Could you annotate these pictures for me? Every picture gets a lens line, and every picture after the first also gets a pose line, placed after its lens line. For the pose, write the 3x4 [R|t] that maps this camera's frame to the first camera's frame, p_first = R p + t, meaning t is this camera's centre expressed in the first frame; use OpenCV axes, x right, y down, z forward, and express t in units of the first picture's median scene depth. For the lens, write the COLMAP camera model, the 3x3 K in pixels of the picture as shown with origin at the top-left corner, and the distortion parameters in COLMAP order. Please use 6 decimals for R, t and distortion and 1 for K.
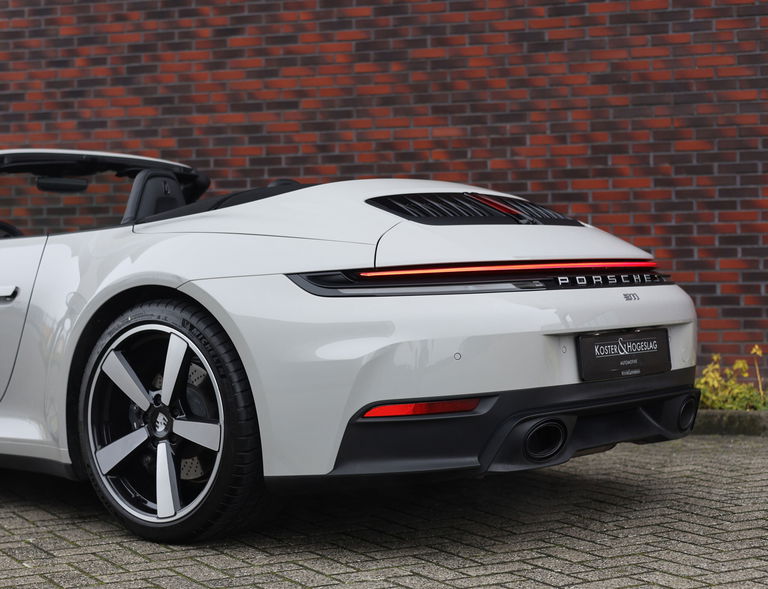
lens RADIAL K [[1498.2, 0, 350.0], [0, 1498.2, 296.1], [0, 0, 1]] dist [0.048056, -0.124988]
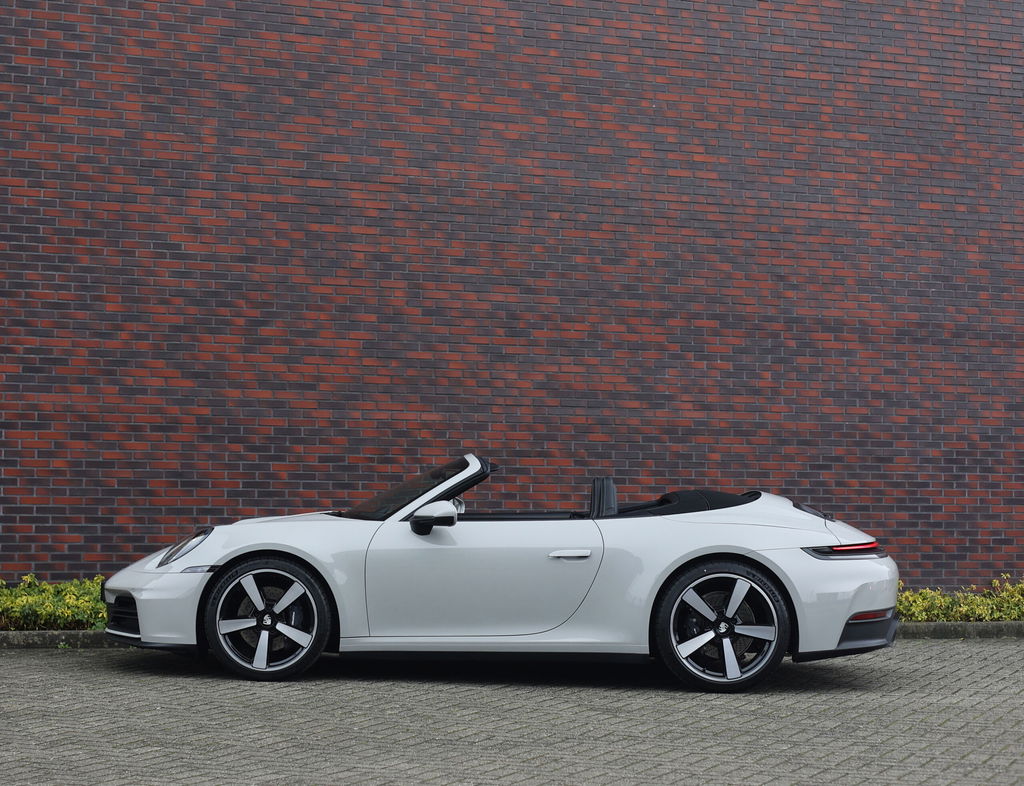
lens RADIAL K [[1997.6, 0, 466.6], [0, 1997.6, 395.2], [0, 0, 1]] dist [0.048056, -0.124988]
pose [[0.793608, 0.047787, 0.606550, -0.994998], [-0.013960, 0.998079, -0.060367, -0.025110], [-0.608269, 0.039440, 0.792750, -0.404623]]
